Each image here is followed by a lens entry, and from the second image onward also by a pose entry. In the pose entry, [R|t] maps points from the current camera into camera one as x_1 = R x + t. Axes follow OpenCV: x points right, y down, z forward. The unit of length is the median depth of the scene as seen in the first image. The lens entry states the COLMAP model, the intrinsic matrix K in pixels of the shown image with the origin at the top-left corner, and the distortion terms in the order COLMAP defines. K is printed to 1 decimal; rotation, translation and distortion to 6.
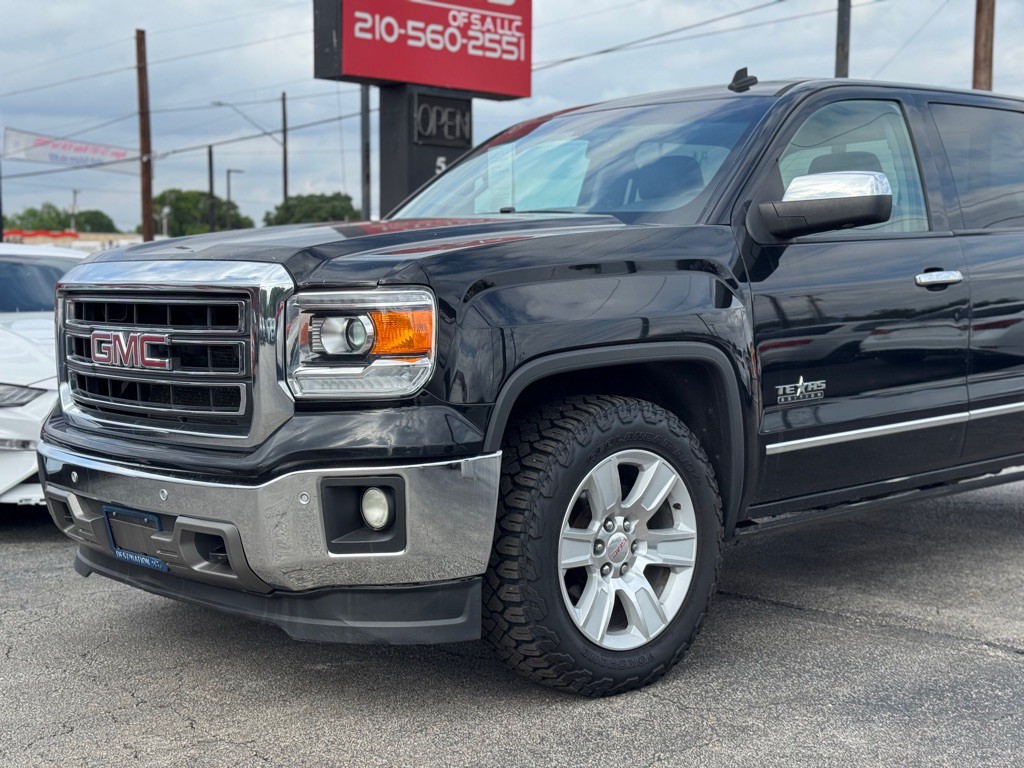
lens RADIAL K [[1436.8, 0, 515.7], [0, 1436.8, 396.8], [0, 0, 1]] dist [0.185806, -0.350599]
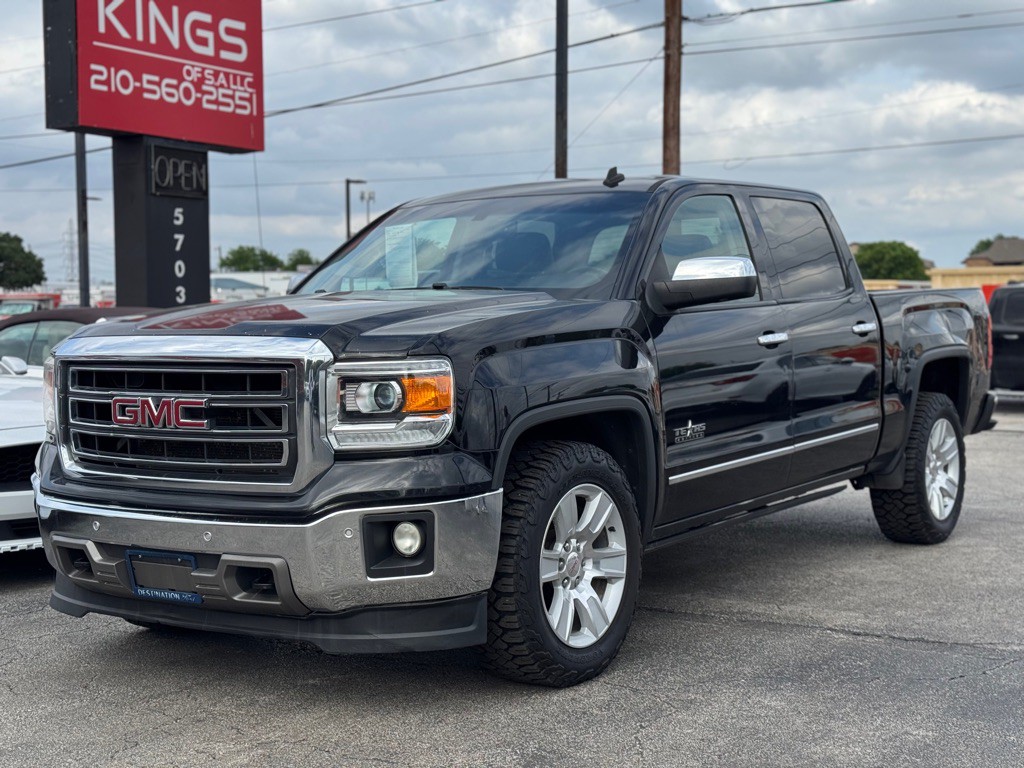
lens RADIAL K [[1436.8, 0, 515.7], [0, 1436.8, 396.8], [0, 0, 1]] dist [0.185806, -0.350599]
pose [[0.973625, -0.020662, 0.227215, -0.242721], [0.026979, 0.999330, -0.024731, -0.008562], [-0.226552, 0.030209, 0.973531, -0.180133]]
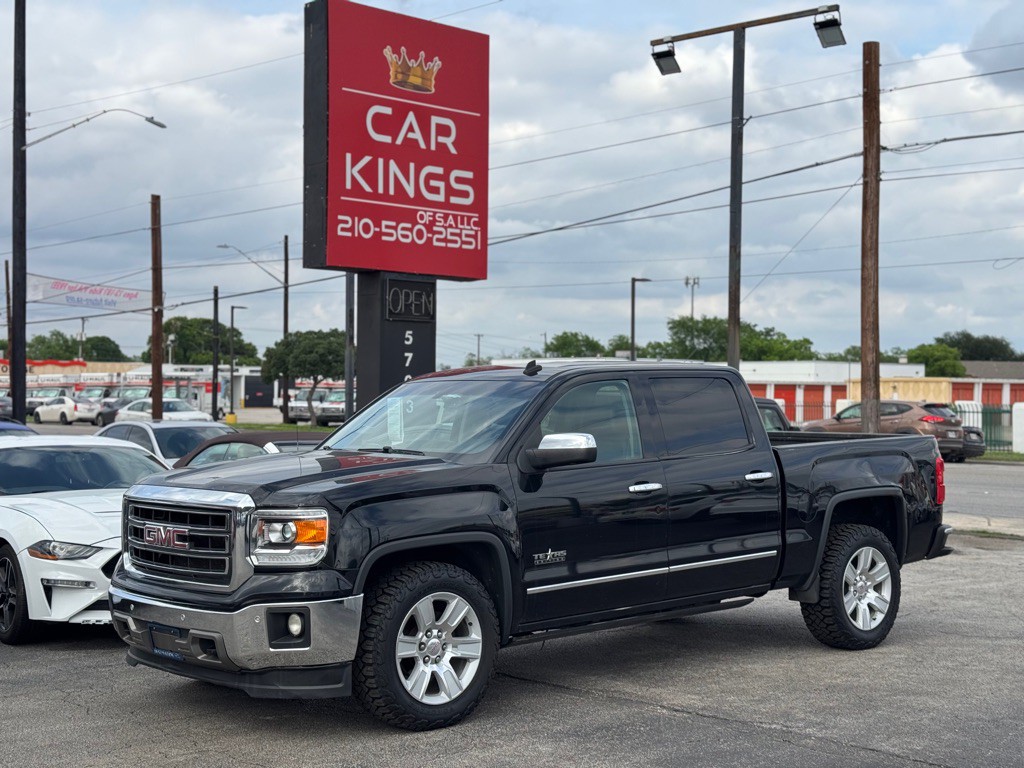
lens RADIAL K [[1447.6, 0, 512.0], [0, 1447.6, 384.0], [0, 0, 1]] dist [0.162452, -0.167046]
pose [[0.999985, 0.003242, -0.004410, 0.168686], [-0.003633, 0.995766, -0.091855, -0.054117], [0.004094, 0.091869, 0.995763, -0.810488]]
